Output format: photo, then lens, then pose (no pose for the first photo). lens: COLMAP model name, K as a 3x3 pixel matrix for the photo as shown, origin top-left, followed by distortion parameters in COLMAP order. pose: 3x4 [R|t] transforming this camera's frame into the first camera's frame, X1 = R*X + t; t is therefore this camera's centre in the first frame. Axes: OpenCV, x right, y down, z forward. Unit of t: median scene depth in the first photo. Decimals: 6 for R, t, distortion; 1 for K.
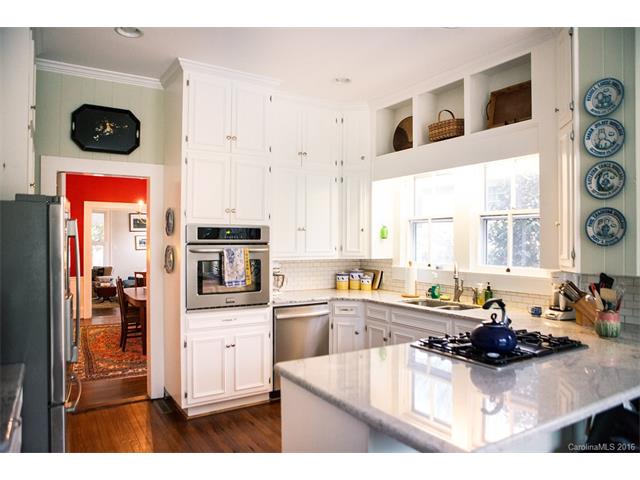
lens RADIAL K [[441.4, 0, 320.0], [0, 441.4, 240.0], [0, 0, 1]] dist [-0.059846, 0.004509]
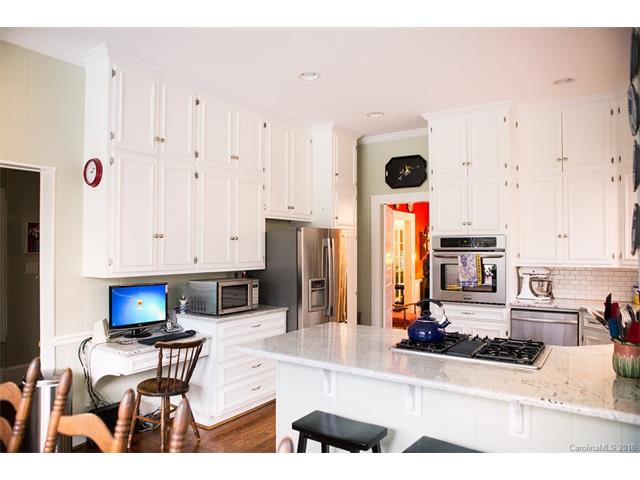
lens RADIAL K [[441.4, 0, 320.0], [0, 441.4, 240.0], [0, 0, 1]] dist [-0.059846, 0.004509]
pose [[0.422073, -0.016432, -0.906413, 0.726076], [0.007837, 0.999864, -0.014477, -0.006571], [0.906528, -0.000993, 0.422144, 0.118087]]
